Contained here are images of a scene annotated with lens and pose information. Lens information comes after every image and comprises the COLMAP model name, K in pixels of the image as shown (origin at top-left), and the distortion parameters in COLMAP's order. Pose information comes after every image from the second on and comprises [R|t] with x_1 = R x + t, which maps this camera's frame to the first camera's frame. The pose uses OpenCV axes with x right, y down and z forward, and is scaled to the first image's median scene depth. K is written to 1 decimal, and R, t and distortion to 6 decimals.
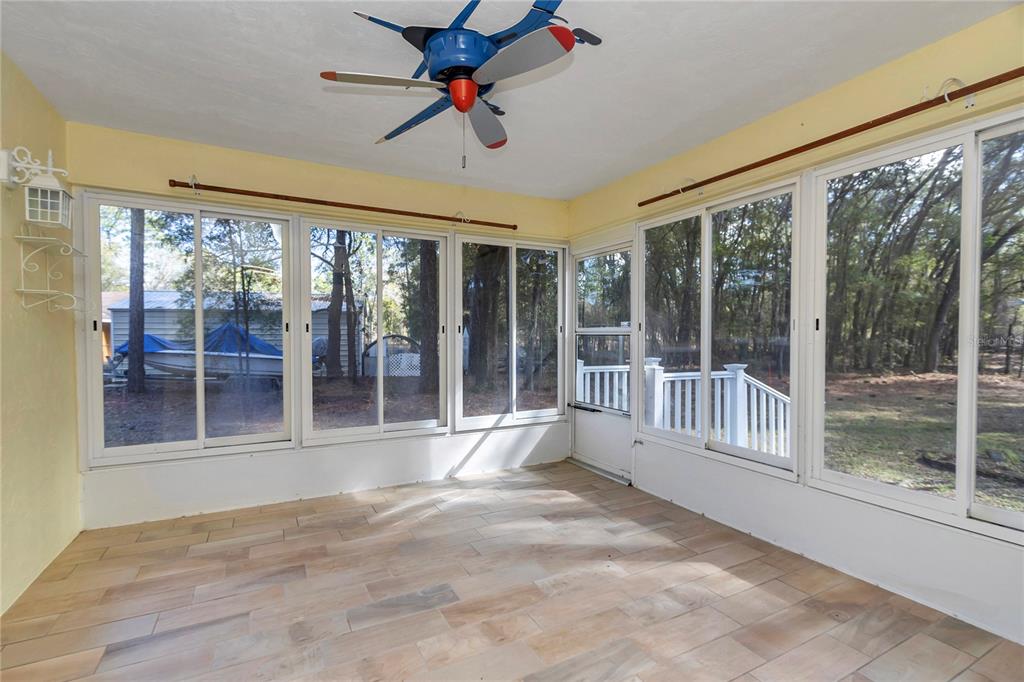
lens RADIAL K [[468.8, 0, 514.0], [0, 468.8, 342.3], [0, 0, 1]] dist [0.009462, -0.001214]
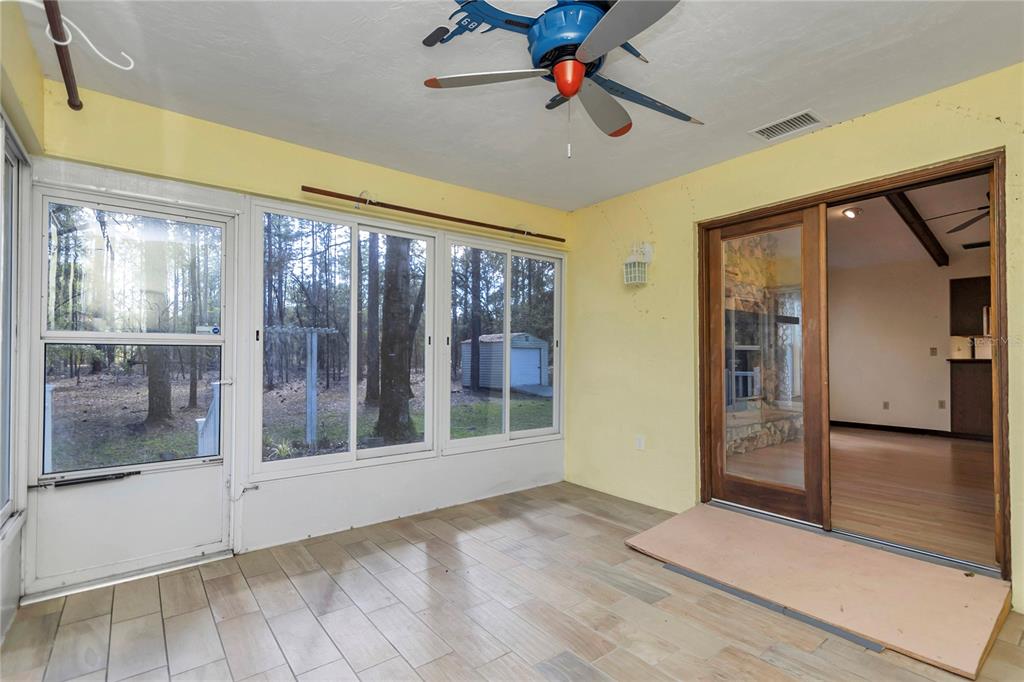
lens RADIAL K [[468.8, 0, 513.6], [0, 468.8, 344.9], [0, 0, 1]] dist [0.009462, -0.001214]
pose [[-0.162189, 0.021094, 0.986534, -0.763027], [0.014565, 0.999714, -0.018981, 0.004664], [-0.986652, 0.011290, -0.162450, 0.978165]]
